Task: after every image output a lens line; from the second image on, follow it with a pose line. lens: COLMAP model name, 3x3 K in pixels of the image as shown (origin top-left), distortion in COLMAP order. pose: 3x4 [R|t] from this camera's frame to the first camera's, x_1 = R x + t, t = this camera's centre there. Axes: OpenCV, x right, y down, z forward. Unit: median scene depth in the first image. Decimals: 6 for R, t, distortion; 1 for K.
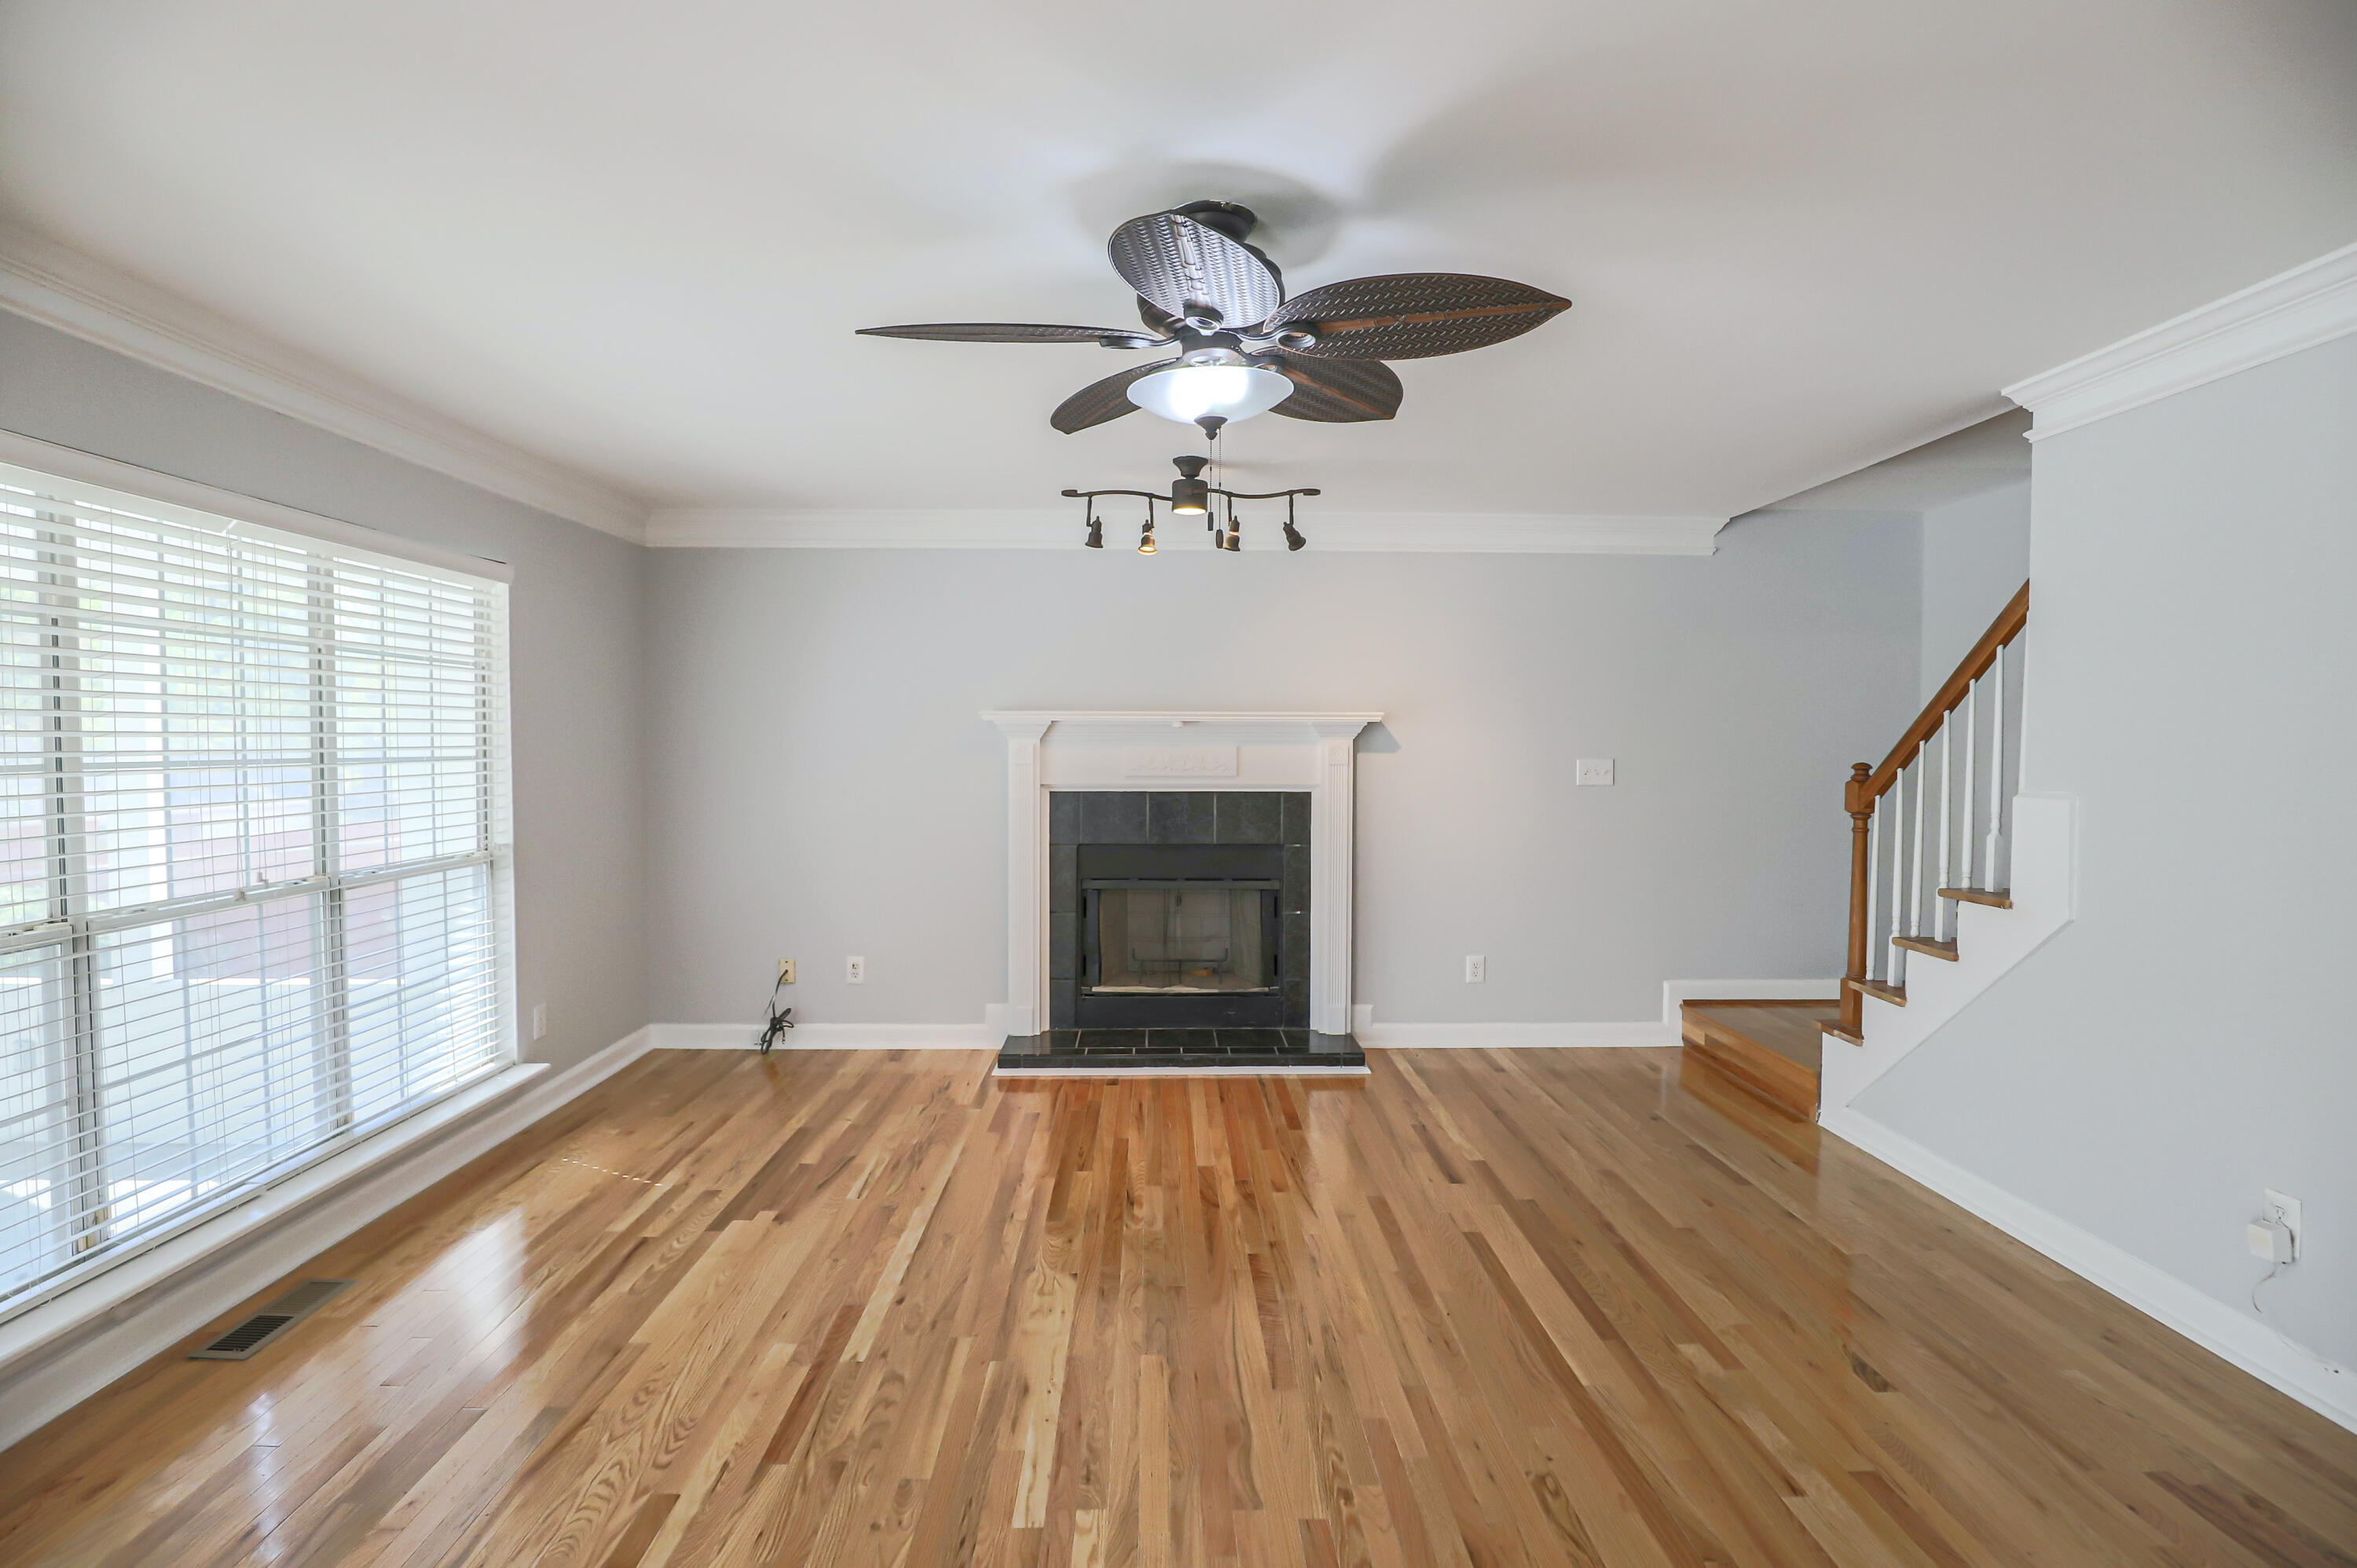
lens RADIAL K [[1156.3, 0, 1178.5], [0, 1156.3, 784.0], [0, 0, 1]] dist [-0.023963, 0.000201]
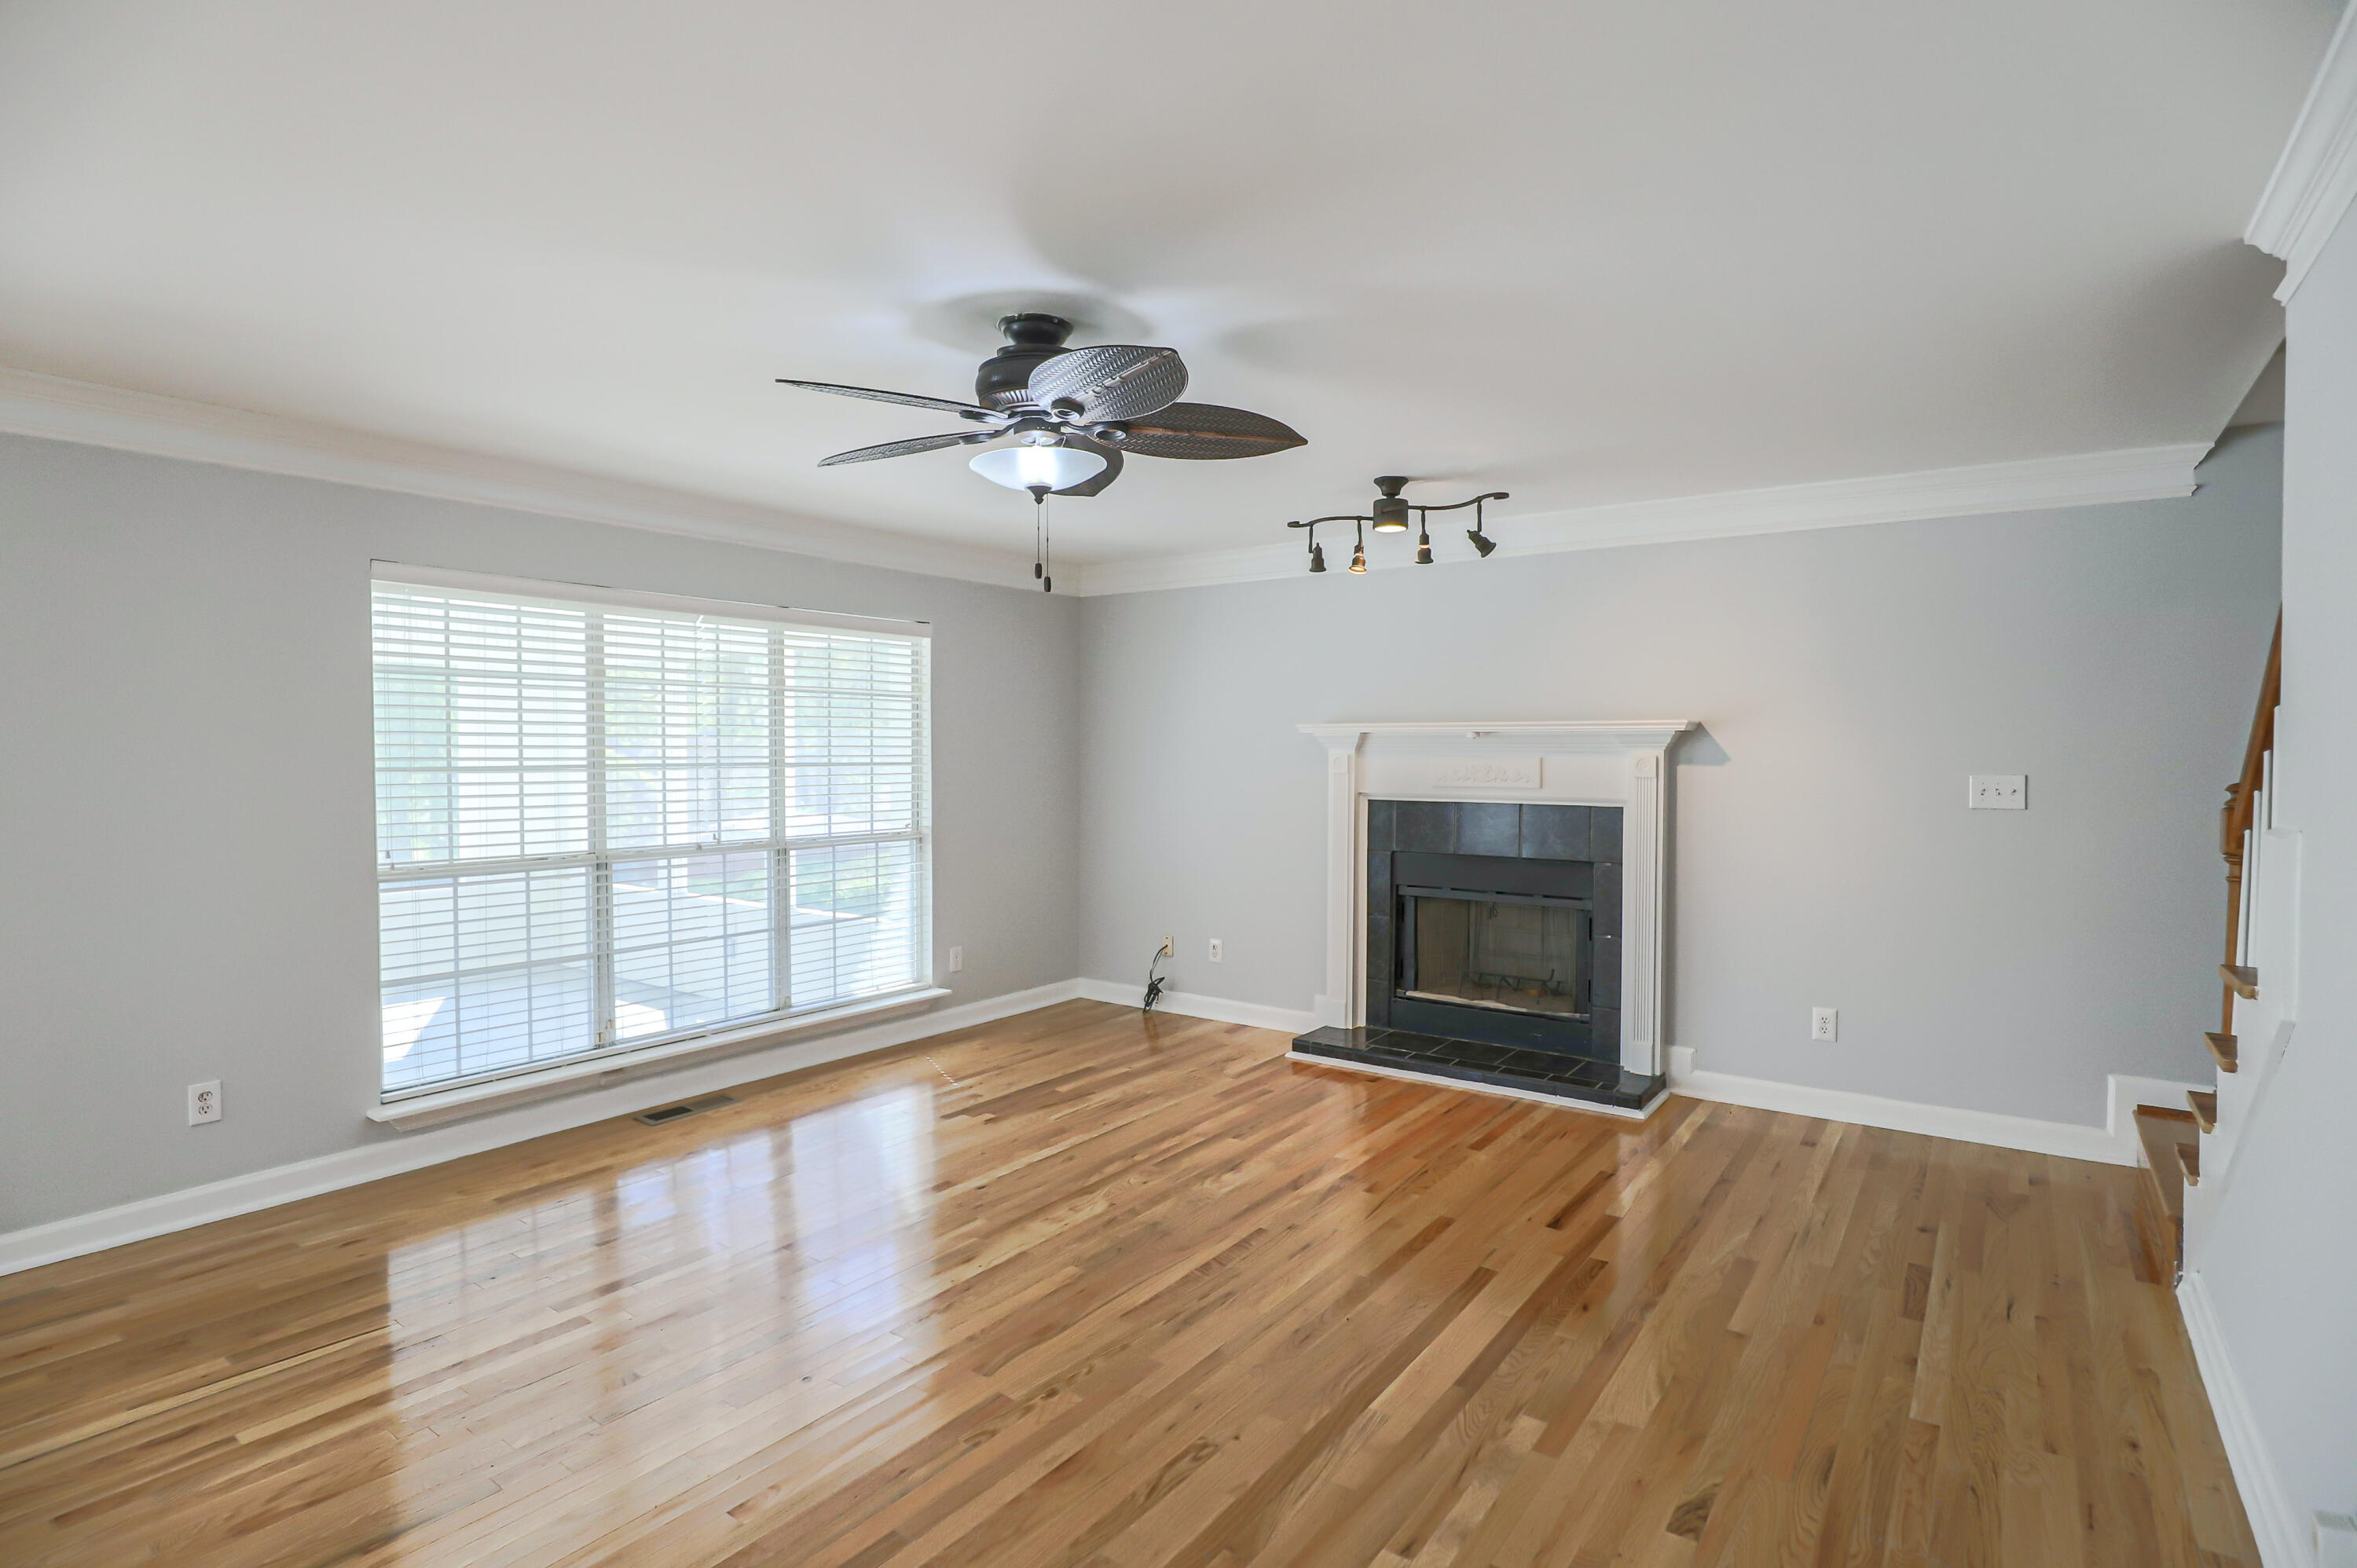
lens RADIAL K [[1170.7, 0, 1198.1], [0, 1170.7, 779.2], [0, 0, 1]] dist [-0.039497, 0.009934]
pose [[0.799661, 0.013622, -0.600297, 0.497169], [-0.022424, 0.999723, -0.007185, -0.001359], [0.600033, 0.019206, 0.799745, 0.065959]]
